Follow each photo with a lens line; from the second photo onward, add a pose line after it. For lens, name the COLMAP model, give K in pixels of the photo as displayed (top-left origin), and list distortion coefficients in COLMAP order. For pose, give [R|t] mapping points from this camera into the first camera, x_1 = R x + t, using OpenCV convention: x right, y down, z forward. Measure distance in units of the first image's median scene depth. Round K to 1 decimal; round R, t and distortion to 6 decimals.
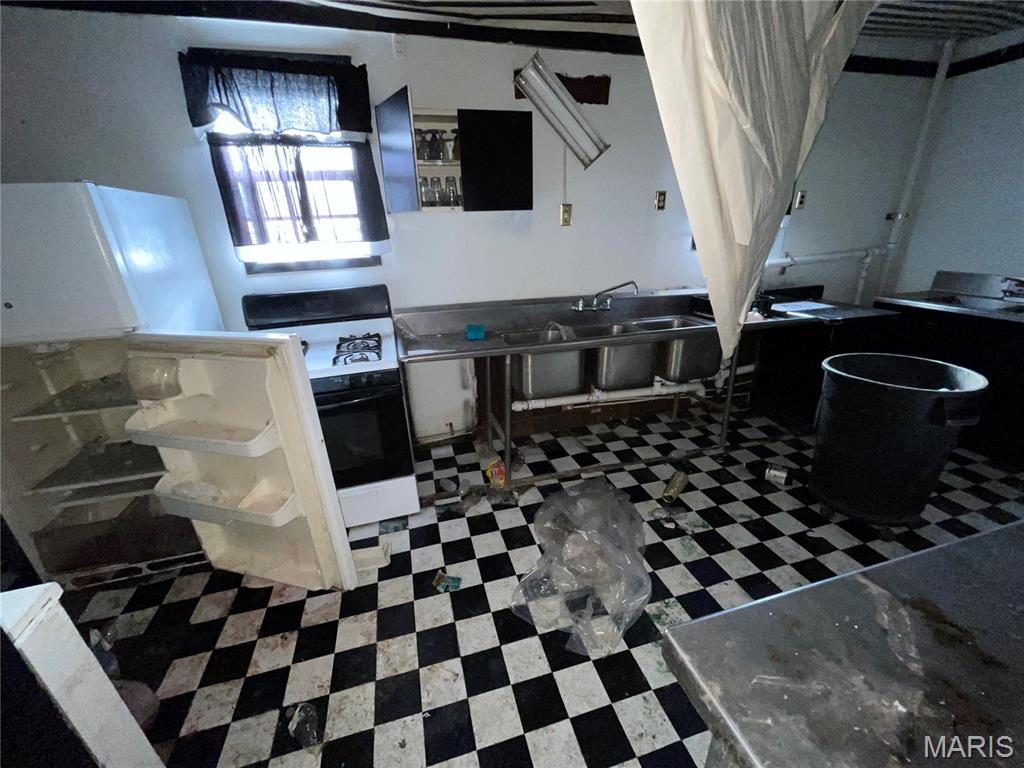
lens RADIAL K [[410.5, 0, 512.3], [0, 410.5, 385.6], [0, 0, 1]] dist [-0.000328, -0.000274]
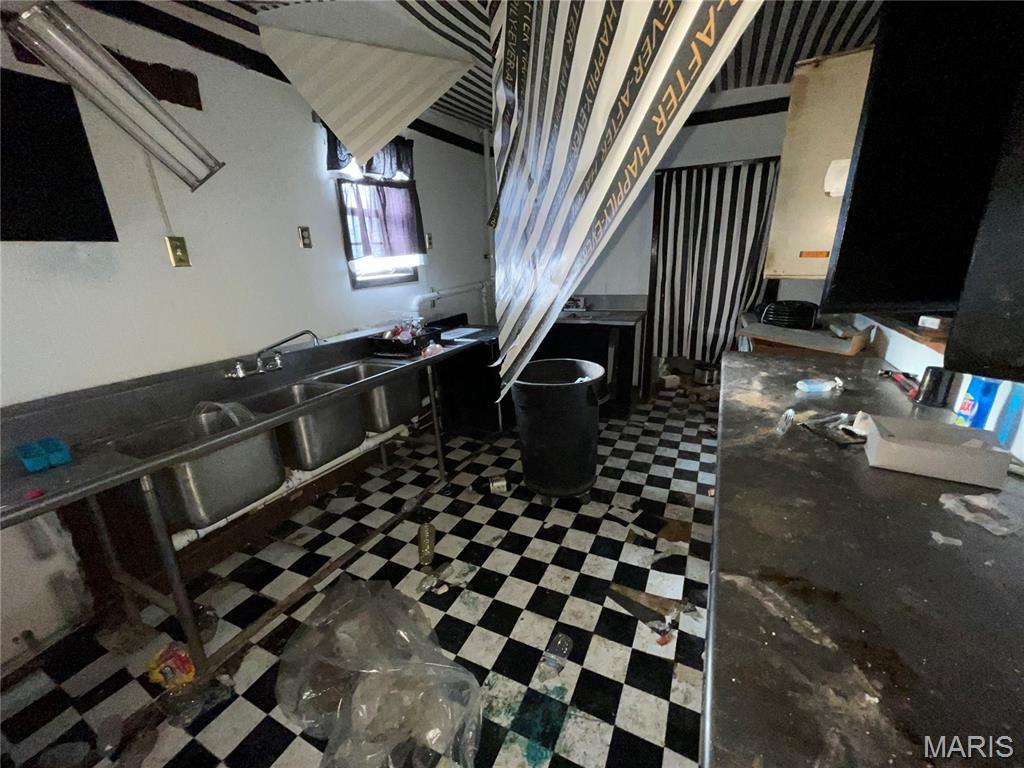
lens RADIAL K [[410.5, 0, 509.7], [0, 410.5, 388.3], [0, 0, 1]] dist [-0.000328, -0.000274]
pose [[0.667786, -0.226843, 0.708946, -0.041048], [0.289658, 0.956553, 0.033230, -0.051493], [-0.685683, 0.183161, 0.704480, 0.161065]]
